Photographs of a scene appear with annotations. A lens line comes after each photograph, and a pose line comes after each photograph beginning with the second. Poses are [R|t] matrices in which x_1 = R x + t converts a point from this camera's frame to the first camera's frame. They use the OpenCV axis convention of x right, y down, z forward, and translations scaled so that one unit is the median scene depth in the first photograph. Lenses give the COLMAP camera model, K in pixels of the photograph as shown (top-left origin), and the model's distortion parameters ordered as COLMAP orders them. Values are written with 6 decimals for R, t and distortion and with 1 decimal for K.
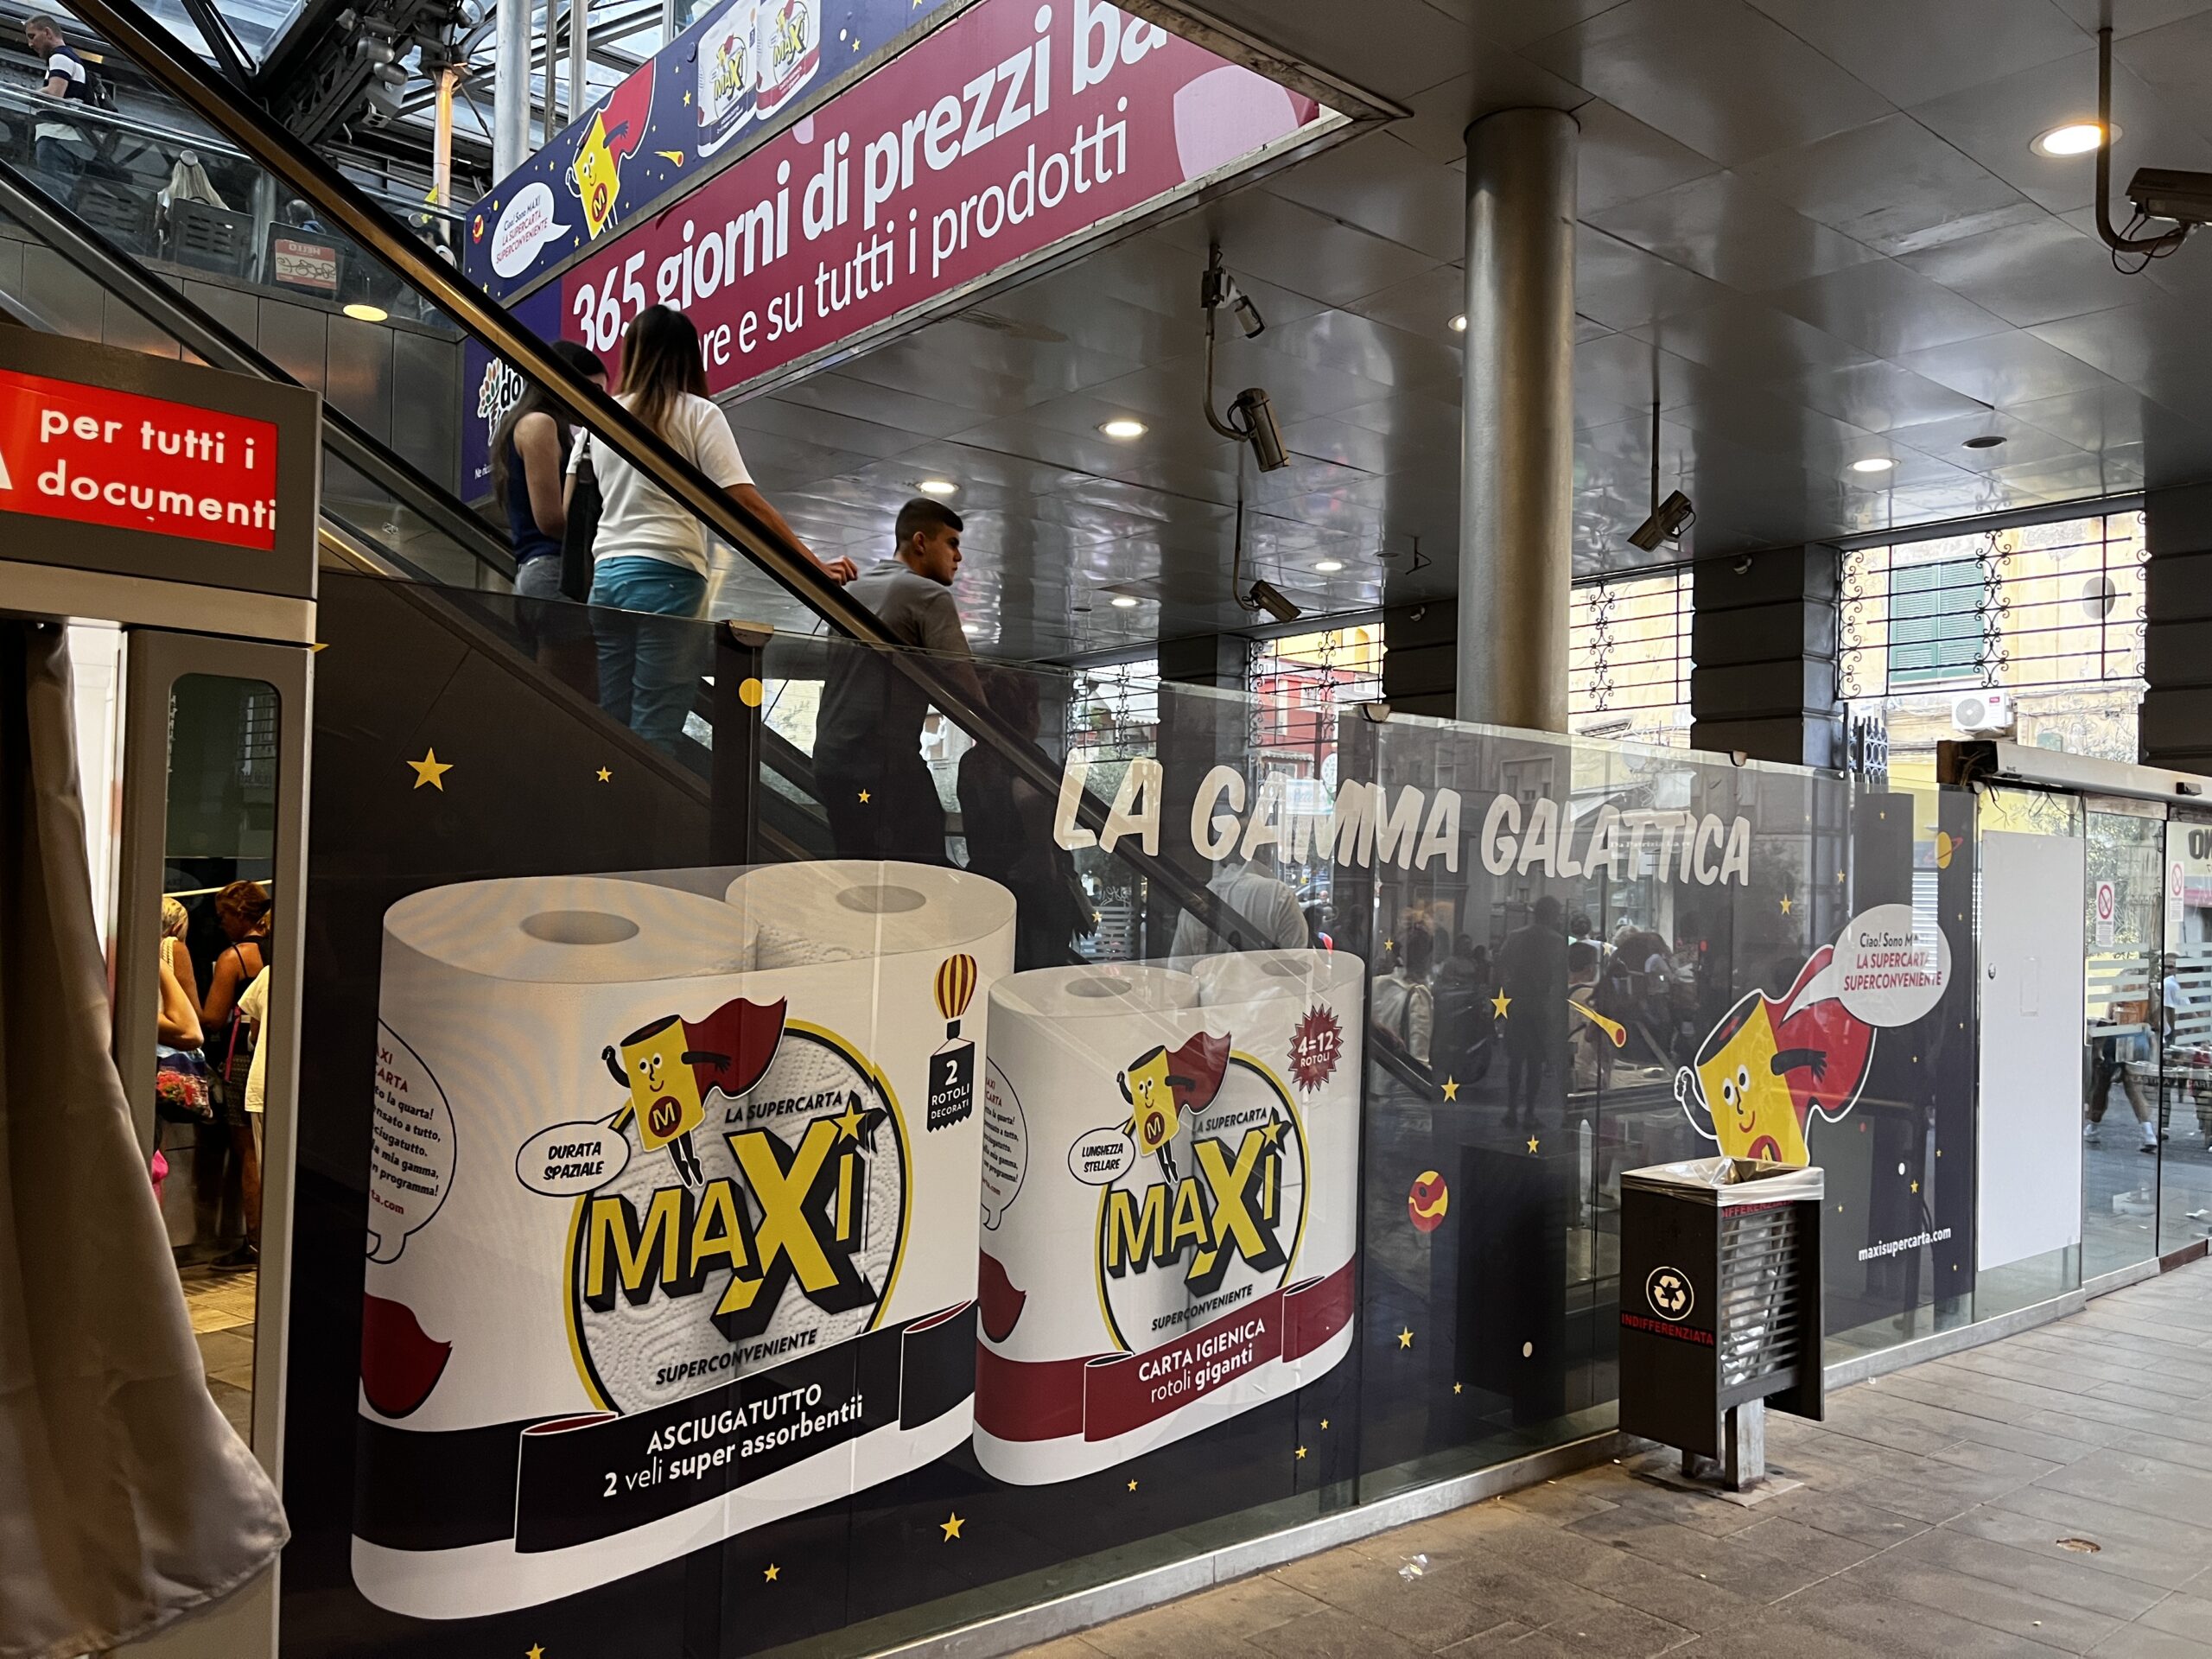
lens RADIAL K [[1694.9, 0, 1100.3], [0, 1694.9, 852.1], [0, 0, 1]] dist [0.027439, -0.007003]
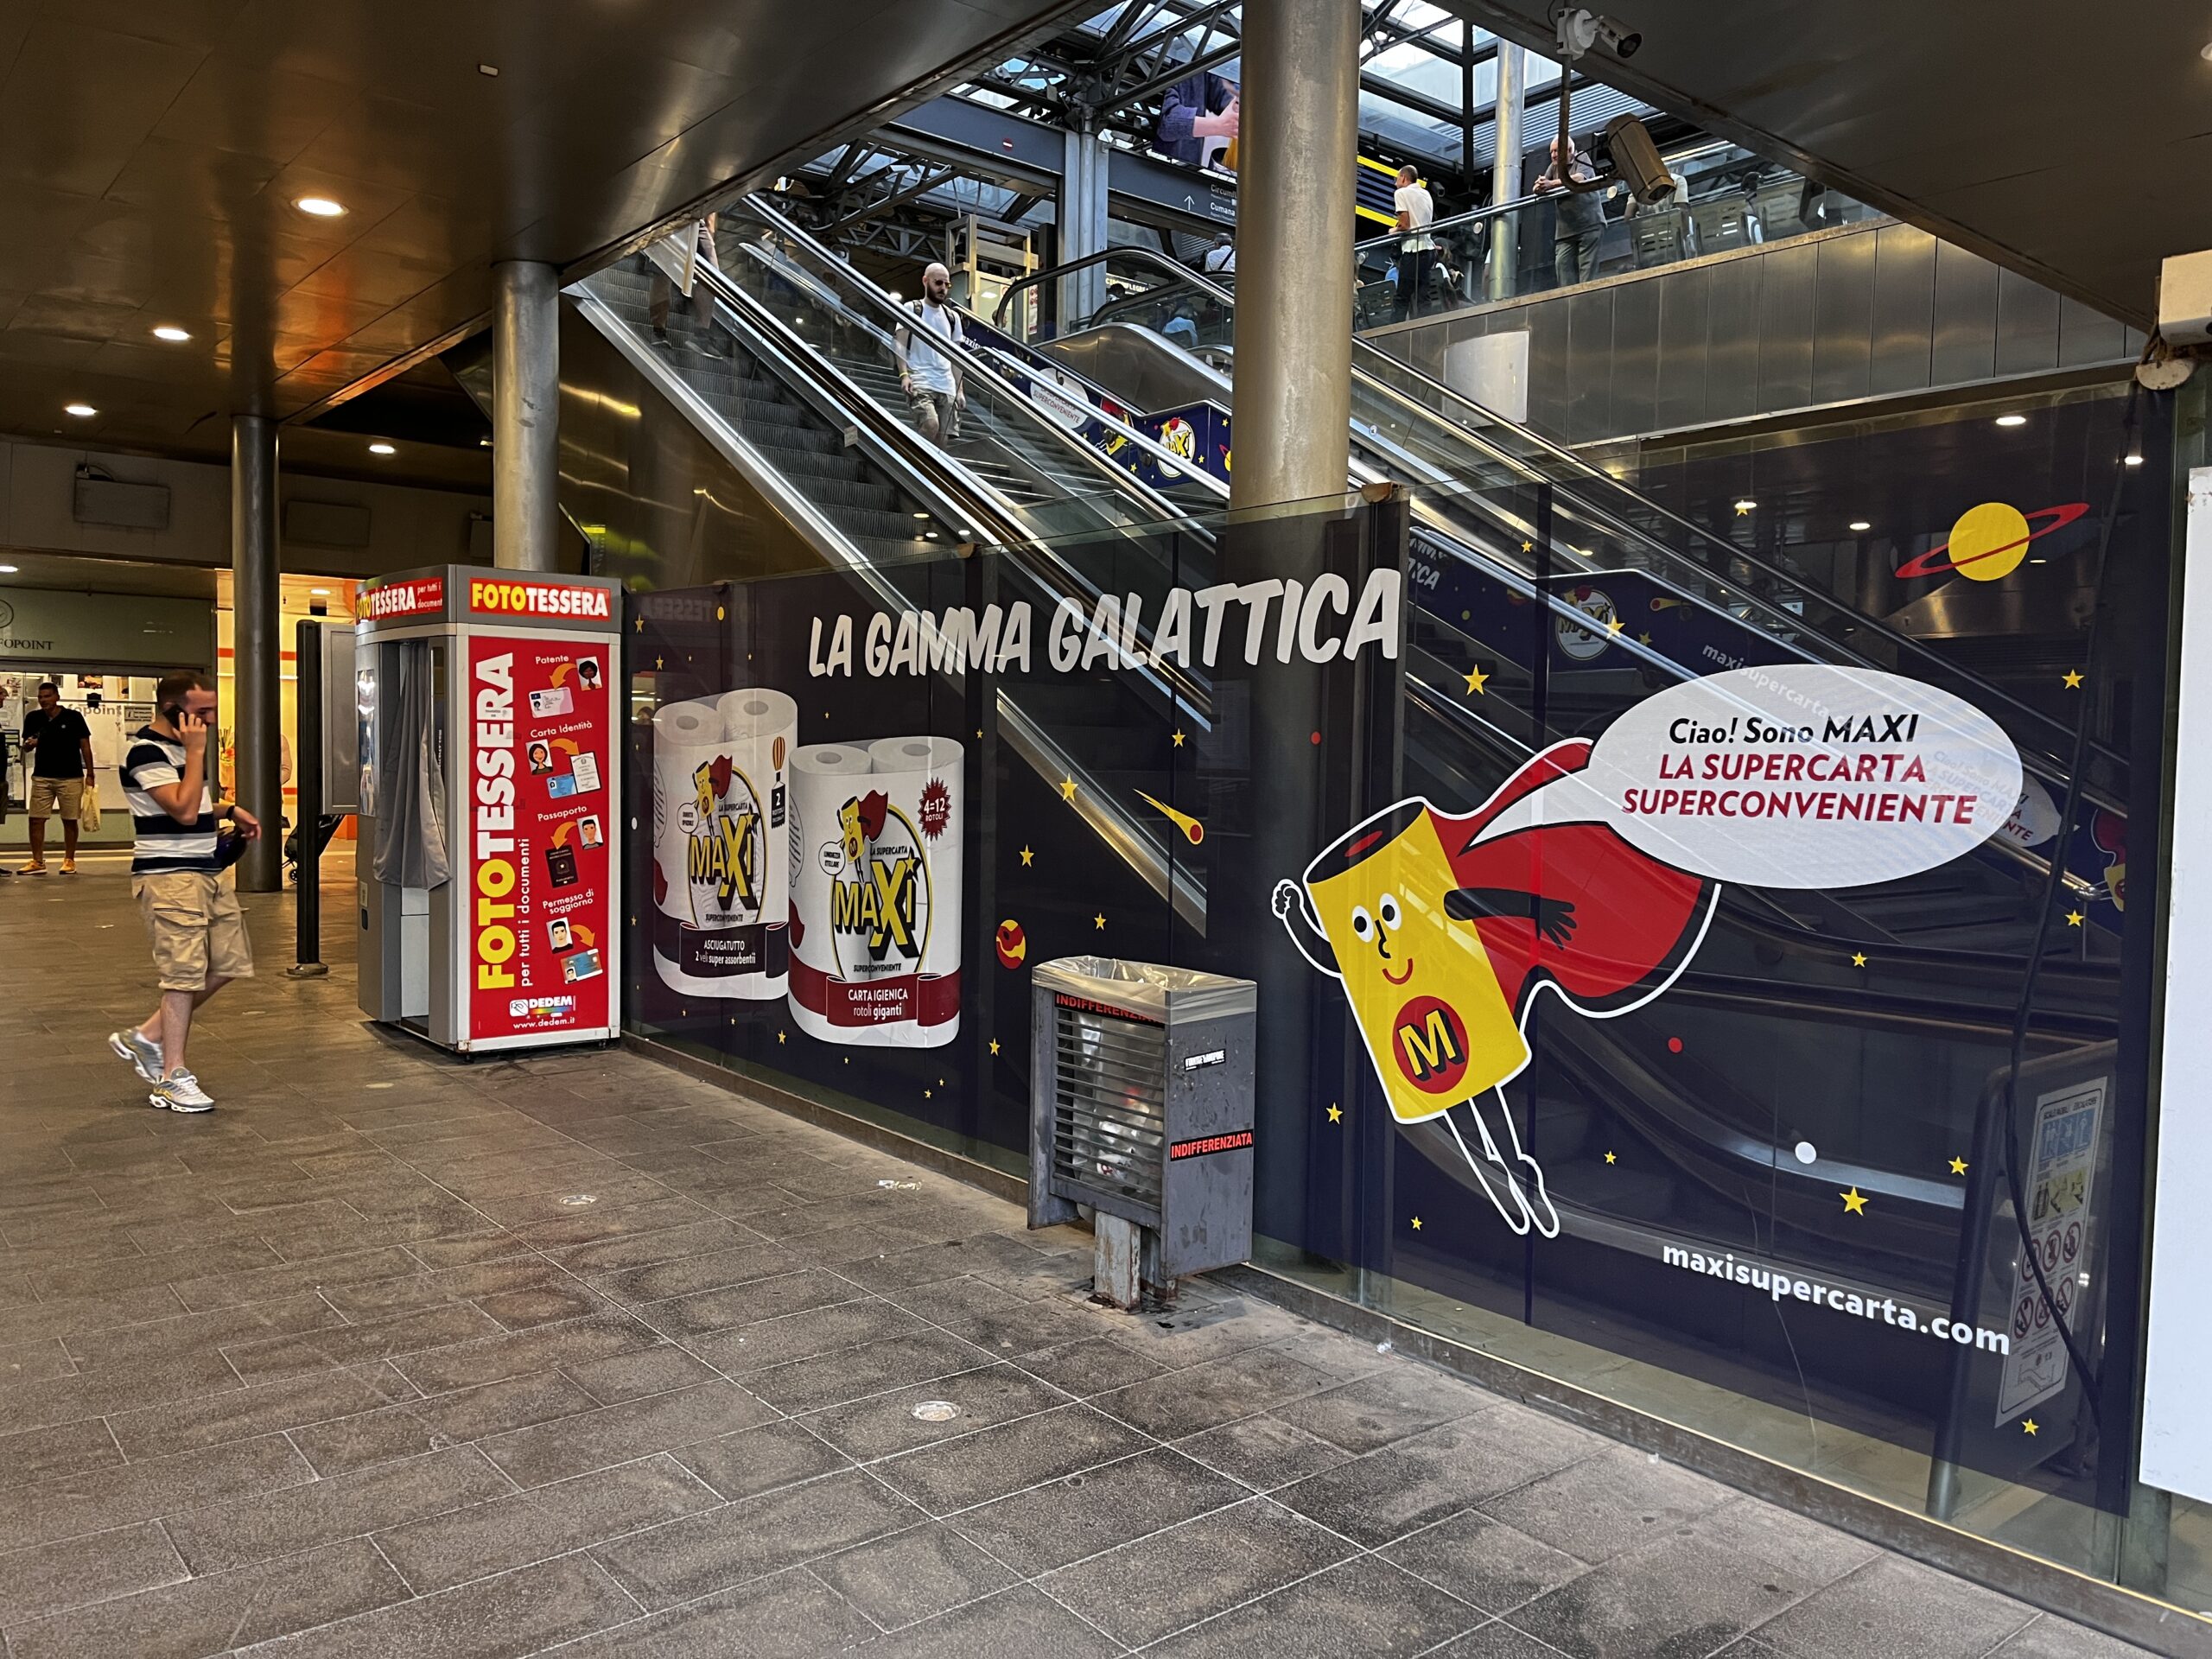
lens RADIAL K [[1694.9, 0, 1096.8], [0, 1694.9, 811.6], [0, 0, 1]] dist [0.027439, -0.007003]
pose [[-0.019022, 0.028175, -0.999422, 1.501527], [0.024324, 0.999320, 0.027710, 0.083579], [0.999523, -0.023783, -0.019694, 1.163896]]
